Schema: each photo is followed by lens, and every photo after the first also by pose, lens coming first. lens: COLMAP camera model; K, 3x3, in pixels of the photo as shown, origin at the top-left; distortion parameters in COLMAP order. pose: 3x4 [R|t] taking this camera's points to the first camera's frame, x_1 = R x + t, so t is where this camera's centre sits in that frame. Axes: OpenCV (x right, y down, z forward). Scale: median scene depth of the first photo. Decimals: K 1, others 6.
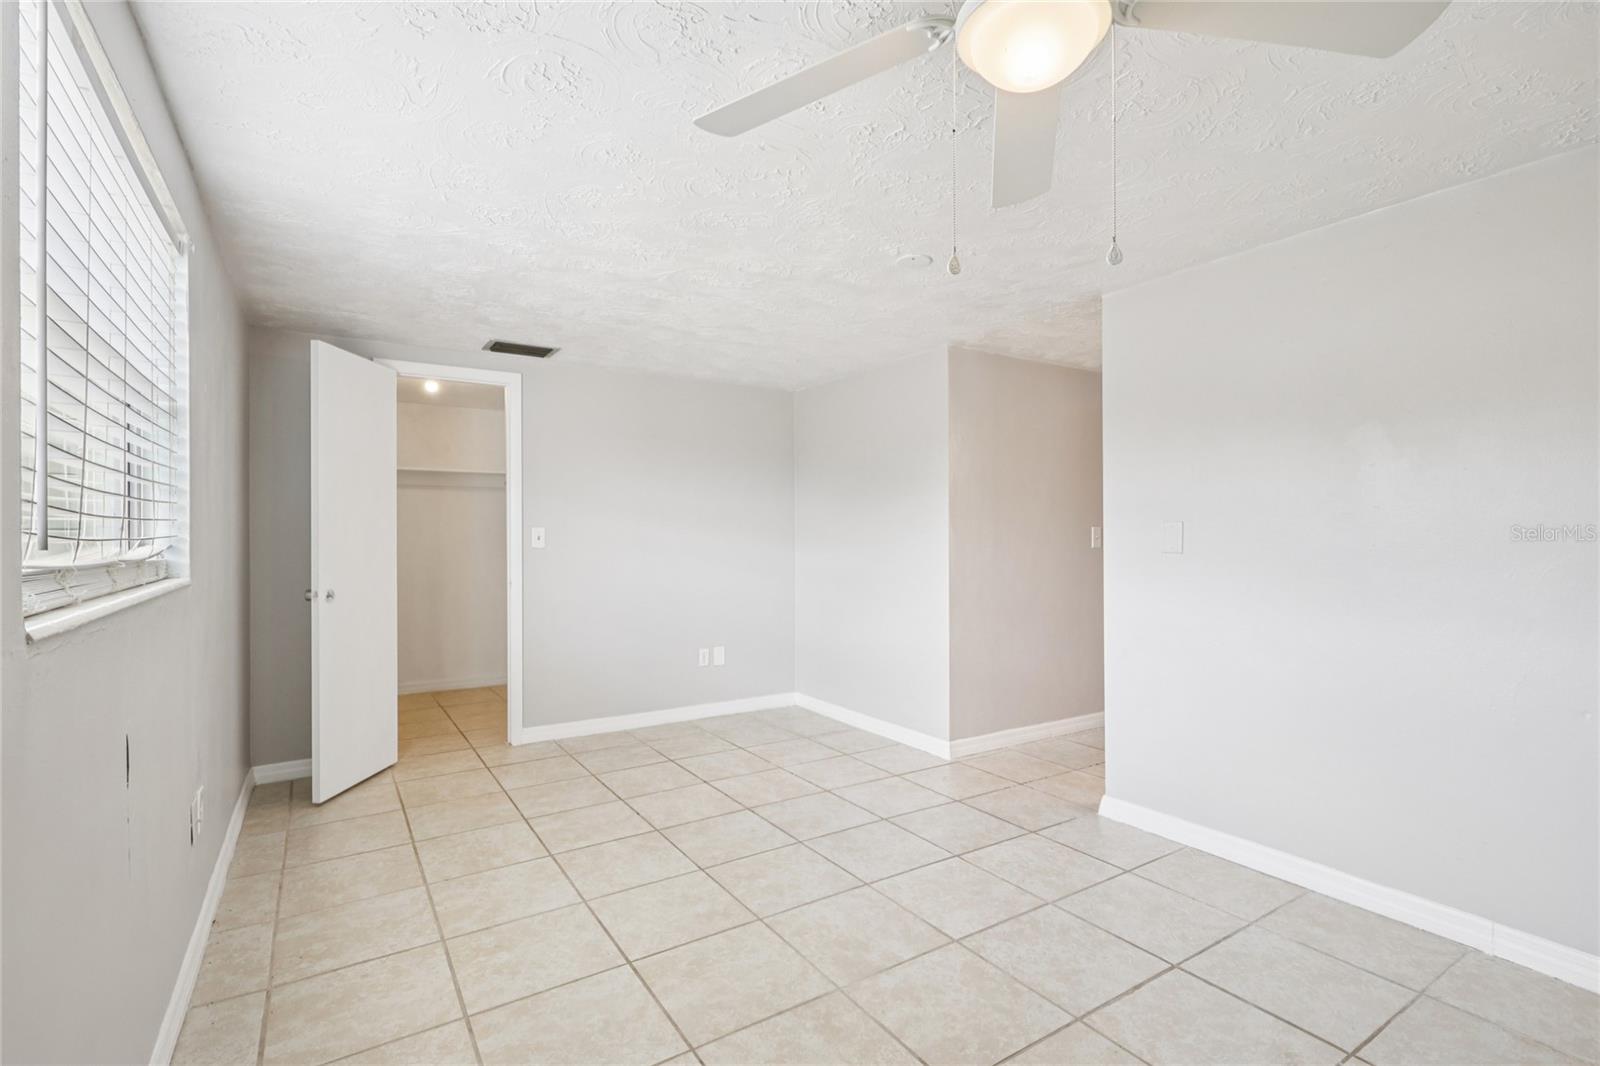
lens RADIAL K [[737.8, 0, 789.3], [0, 737.8, 535.2], [0, 0, 1]] dist [-0.002001, 0.001286]
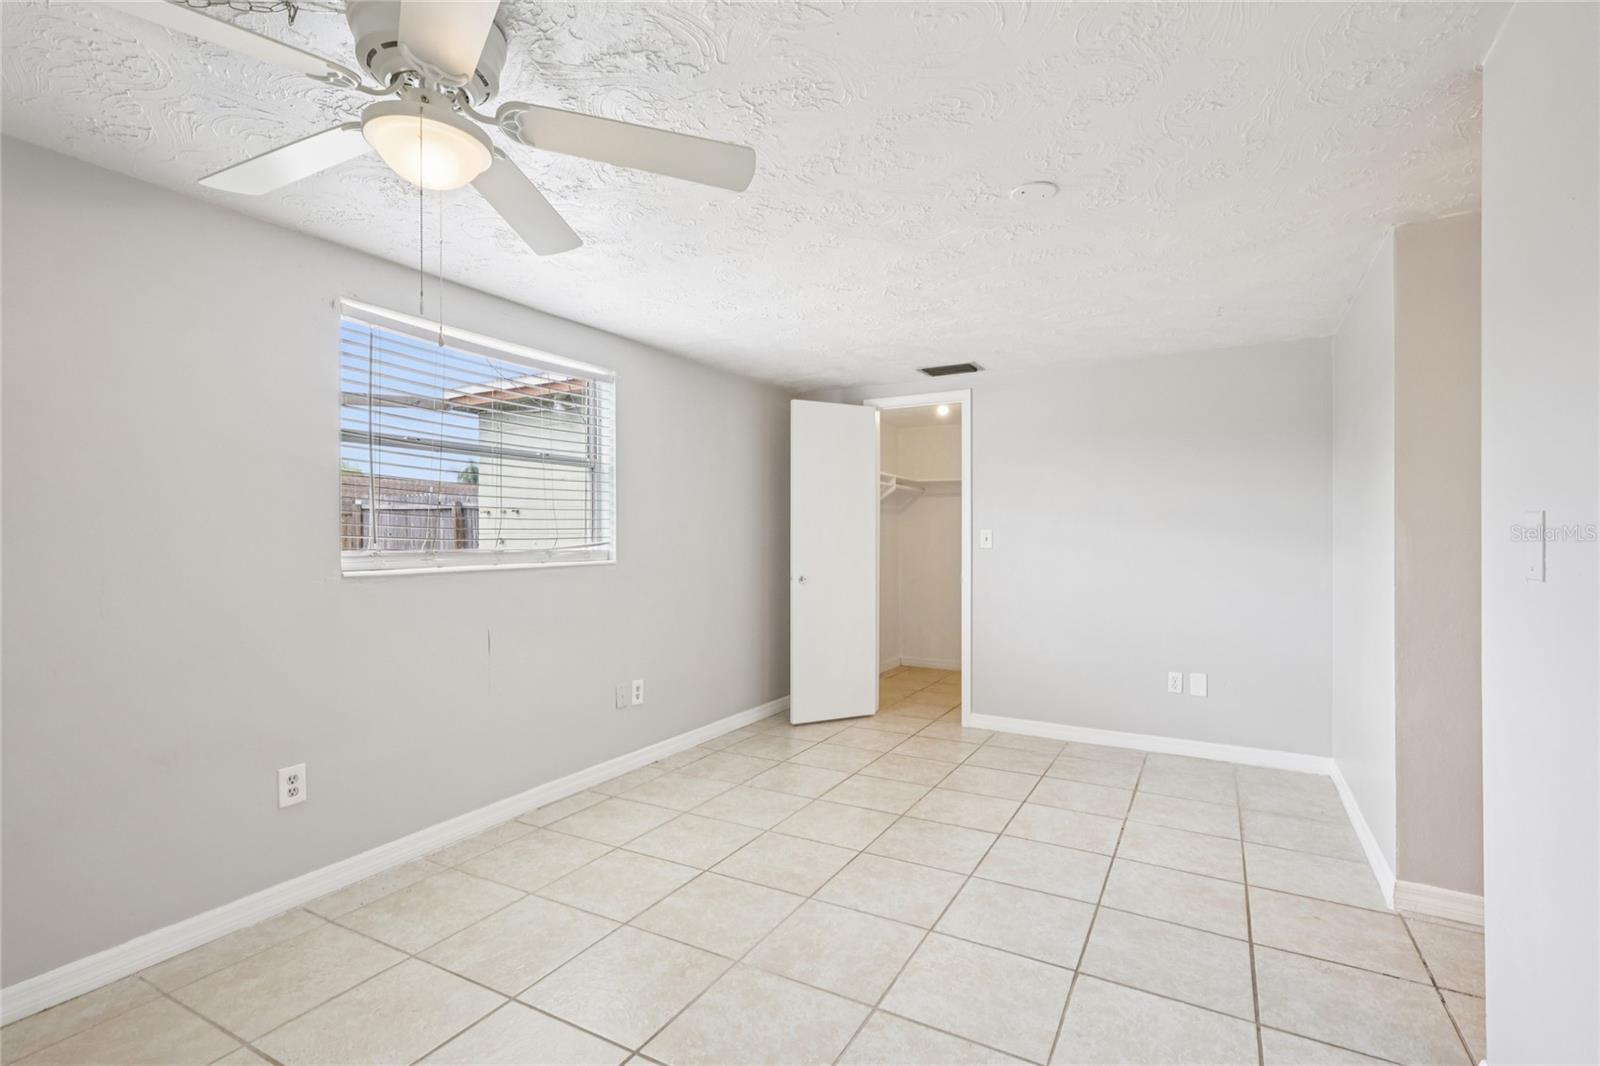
lens RADIAL K [[737.8, 0, 802.1], [0, 737.8, 529.6], [0, 0, 1]] dist [-0.002001, 0.001286]
pose [[0.475794, -0.003800, -0.879548, 0.616411], [-0.001167, 0.999987, -0.004952, -0.005024], [0.879556, 0.003383, 0.475784, 0.330783]]
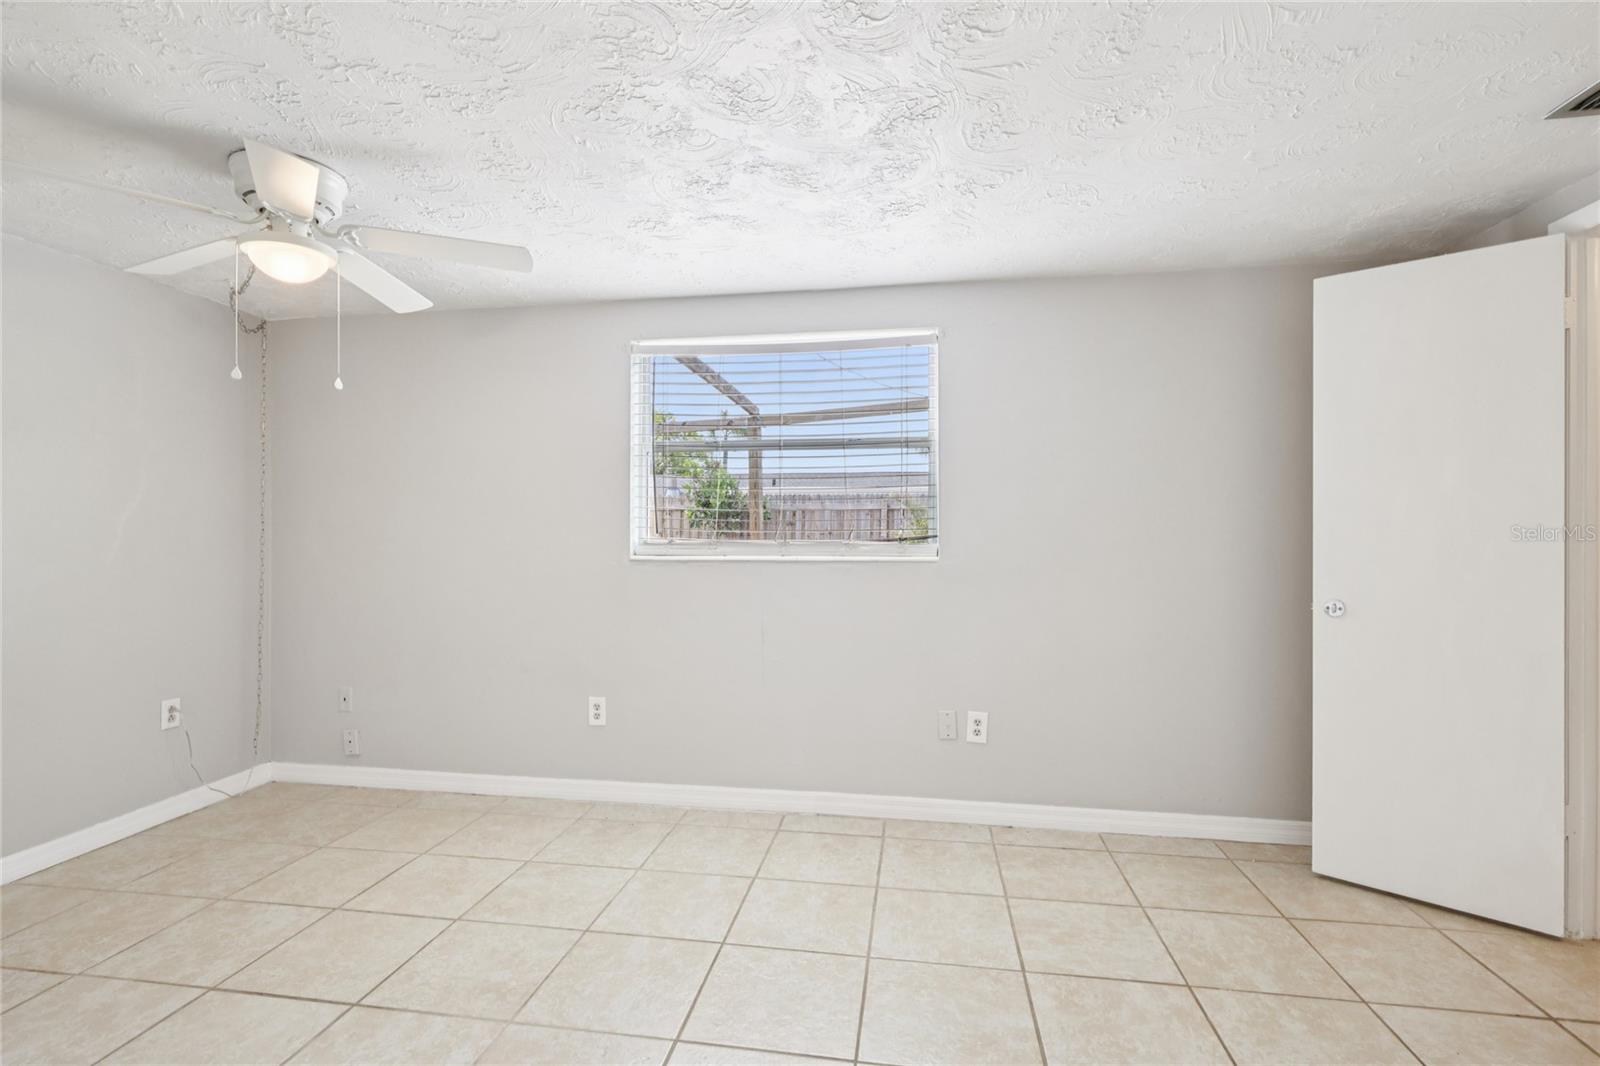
lens RADIAL K [[737.8, 0, 800.1], [0, 737.8, 531.3], [0, 0, 1]] dist [-0.002001, 0.001286]
pose [[-0.657764, -0.000207, -0.753224, 0.302335], [-0.000267, 1.000000, -0.000042, 0.003269], [0.753224, 0.000173, -0.657764, 1.088441]]
